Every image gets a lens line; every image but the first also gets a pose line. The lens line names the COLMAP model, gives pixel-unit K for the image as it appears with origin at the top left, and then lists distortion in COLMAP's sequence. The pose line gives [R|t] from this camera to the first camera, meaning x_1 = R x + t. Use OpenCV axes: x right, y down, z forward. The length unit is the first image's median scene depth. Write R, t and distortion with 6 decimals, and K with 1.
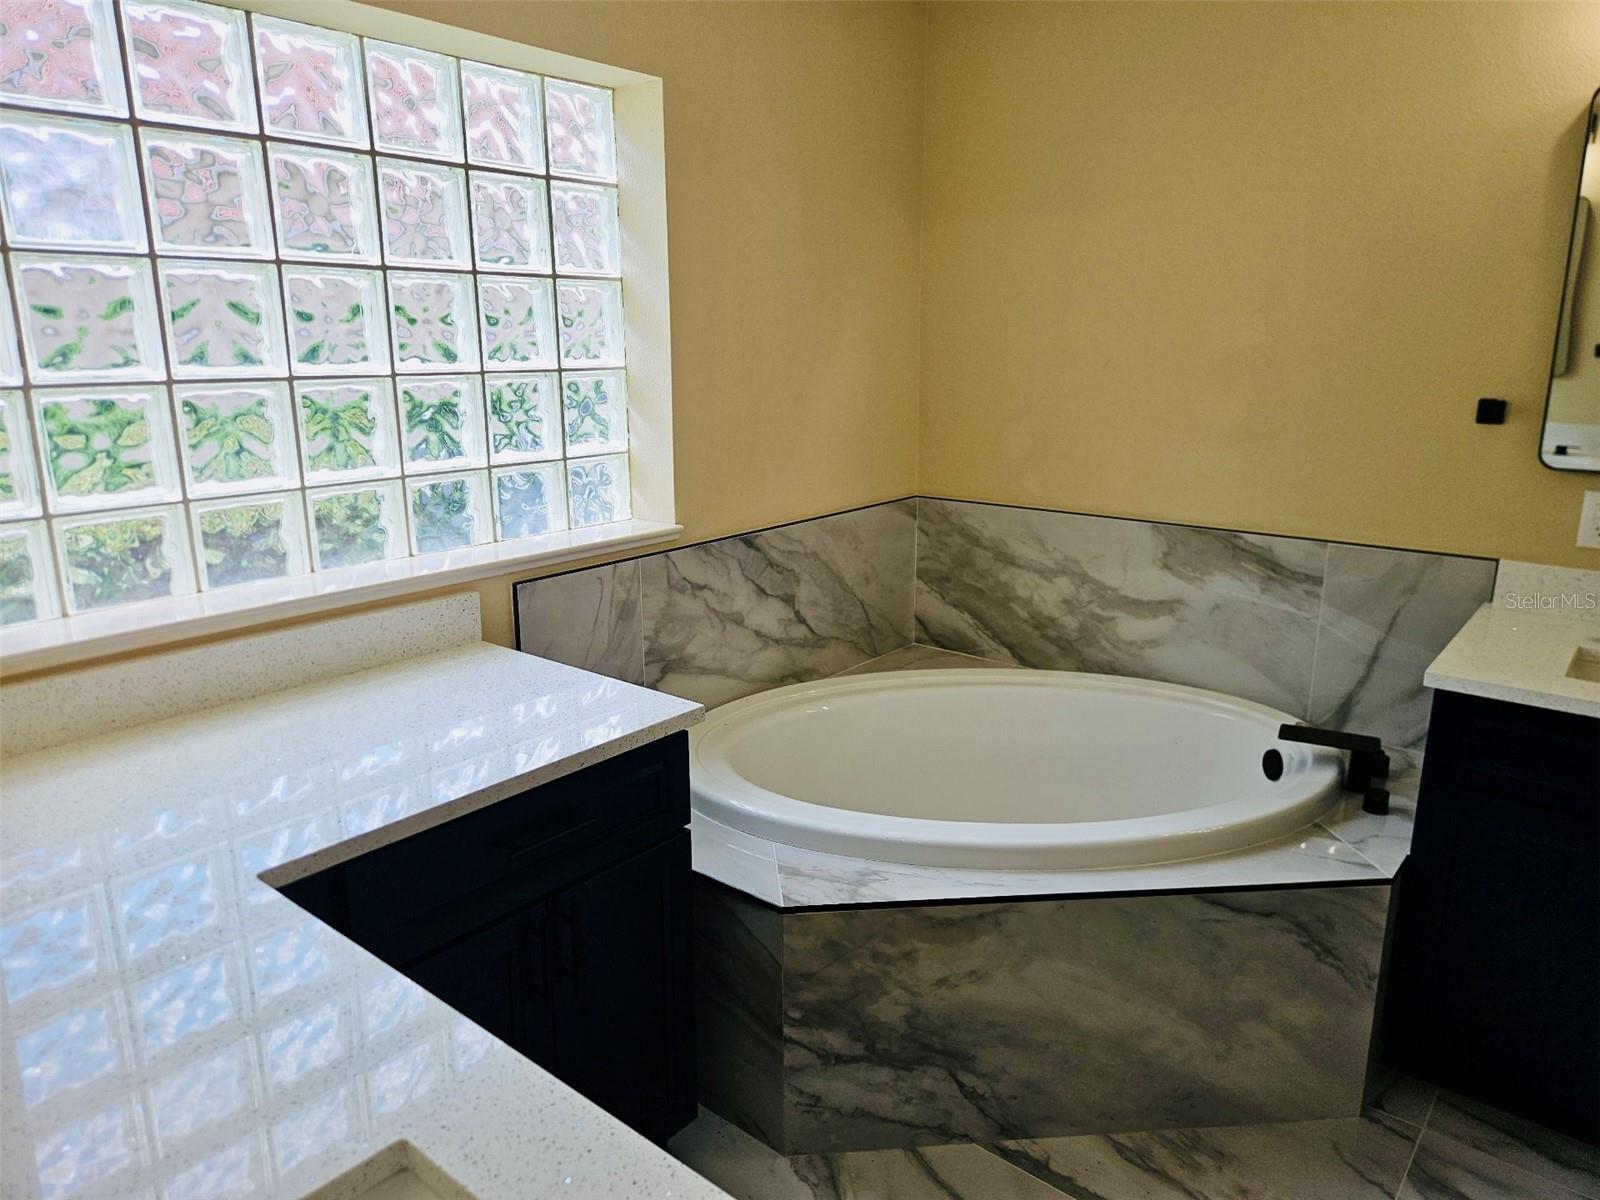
lens RADIAL K [[1068.8, 0, 802.9], [0, 1068.8, 599.9], [0, 0, 1]] dist [0.095509, -0.091230]
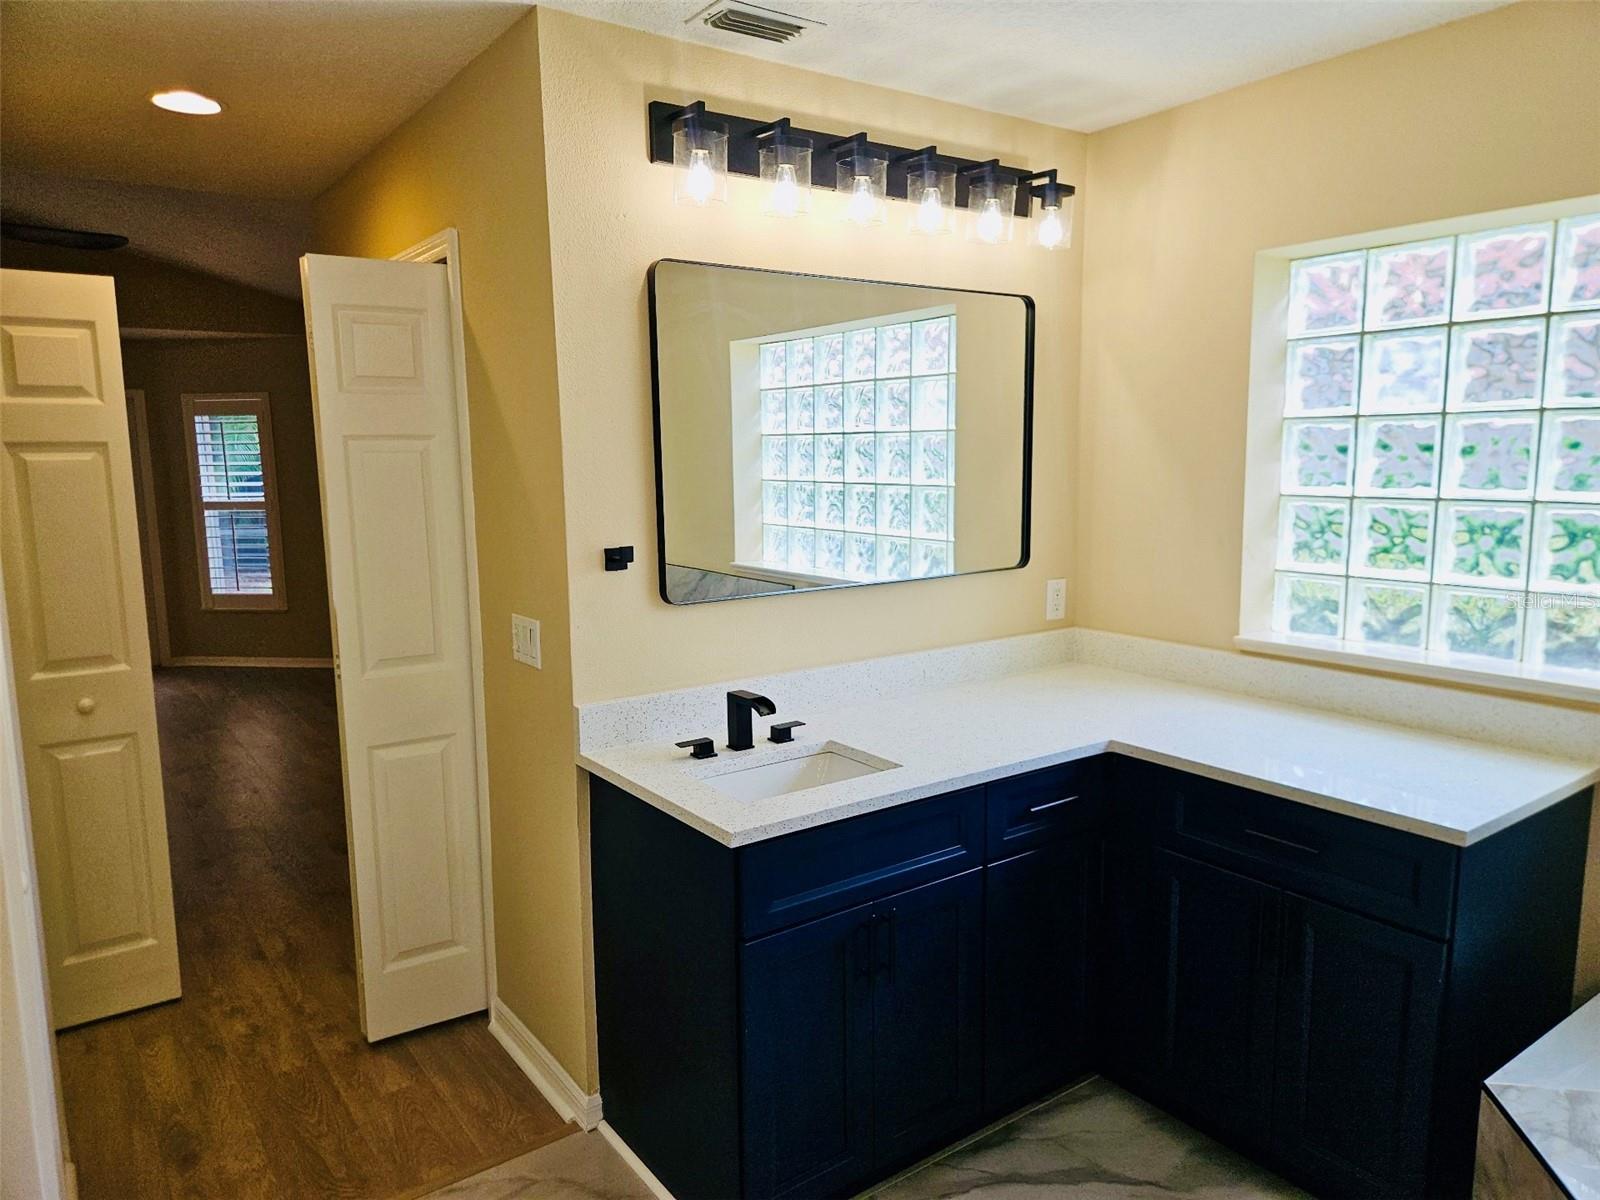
lens RADIAL K [[1068.8, 0, 802.9], [0, 1068.8, 599.9], [0, 0, 1]] dist [0.095509, -0.091230]
pose [[-0.253890, 0.139022, -0.957190, 1.009802], [-0.218055, 0.955914, 0.196674, -0.175168], [0.942333, 0.258654, -0.212382, 0.561251]]
